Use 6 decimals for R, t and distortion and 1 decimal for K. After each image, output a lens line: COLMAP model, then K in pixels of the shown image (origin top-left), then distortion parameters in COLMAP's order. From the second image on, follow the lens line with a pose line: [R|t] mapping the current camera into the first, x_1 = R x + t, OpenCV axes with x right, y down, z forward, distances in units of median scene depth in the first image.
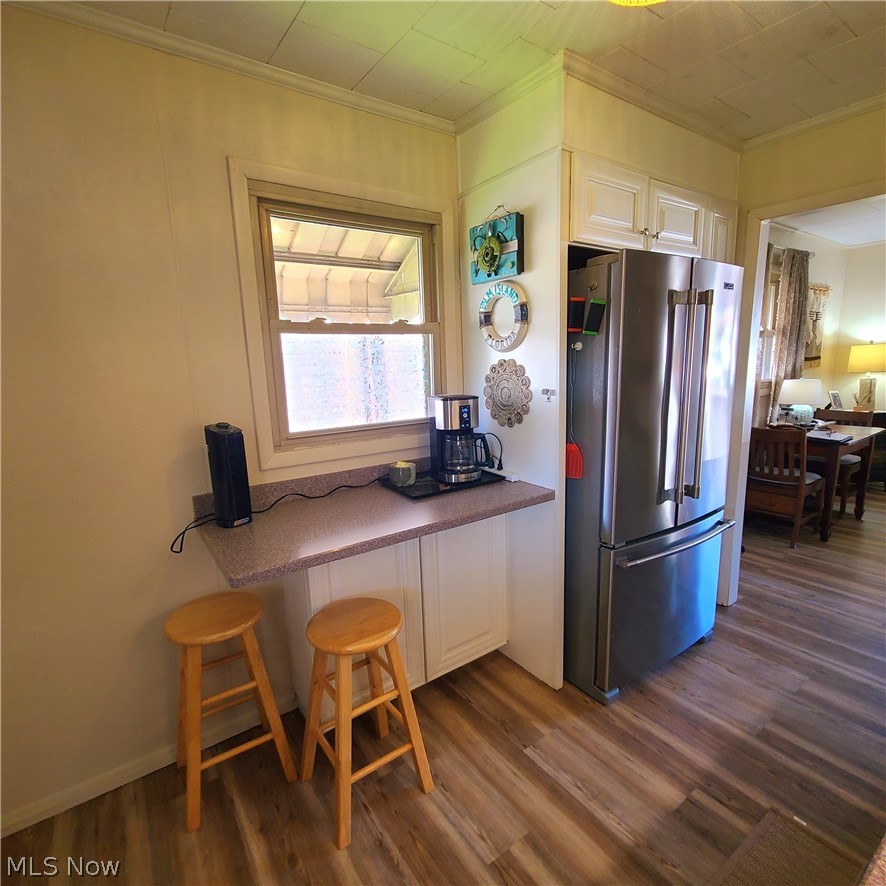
lens RADIAL K [[486.9, 0, 445.6], [0, 486.9, 446.4], [0, 0, 1]] dist [-0.001059, -0.002057]
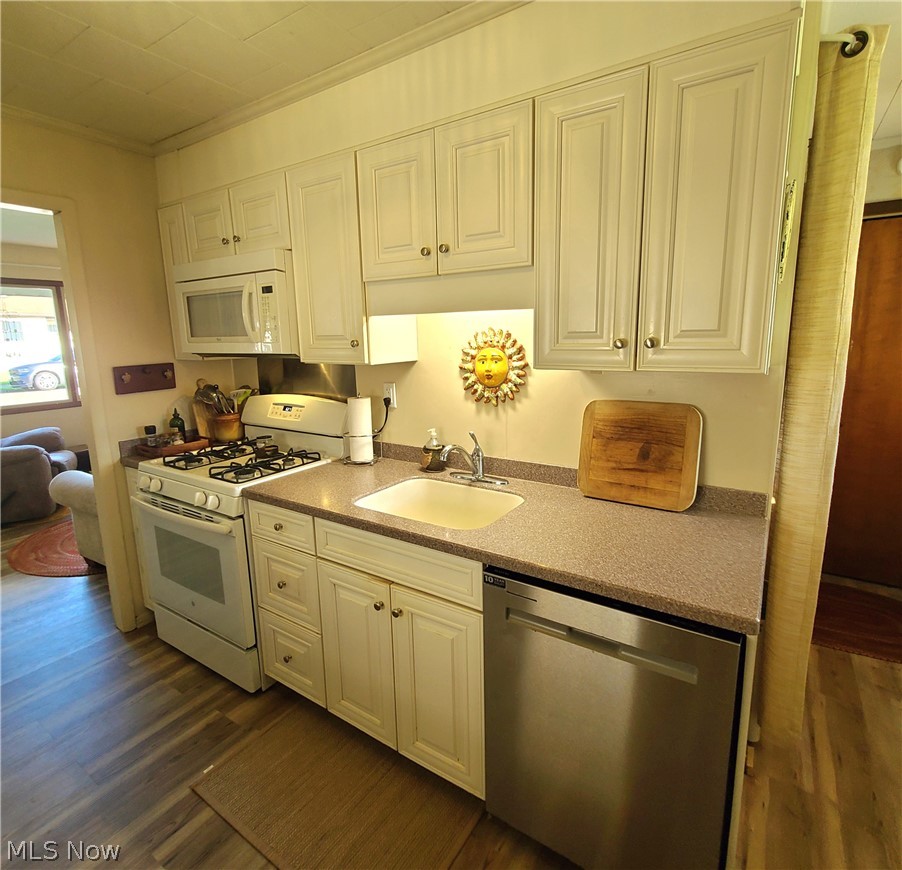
lens RADIAL K [[492.5, 0, 451.6], [0, 492.5, 422.6], [0, 0, 1]] dist [0.000818, -0.000907]
pose [[-0.353926, -0.130964, 0.926059, -0.402253], [0.201350, 0.956261, 0.212188, -0.125513], [-0.913343, 0.261560, -0.312076, 0.579285]]
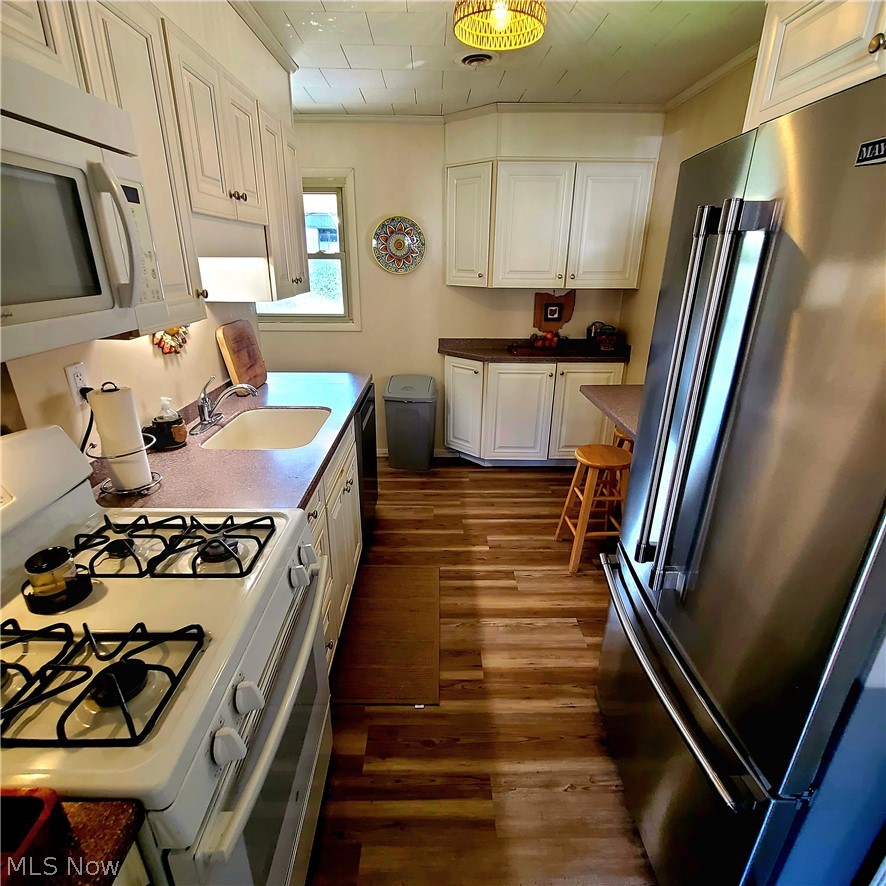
lens RADIAL K [[486.9, 0, 445.6], [0, 486.9, 446.4], [0, 0, 1]] dist [-0.001059, -0.002057]
pose [[-0.567605, 0.318047, -0.759388, 1.304287], [-0.147388, 0.868216, 0.473792, -0.350528], [0.810001, 0.380851, -0.445928, 1.245301]]
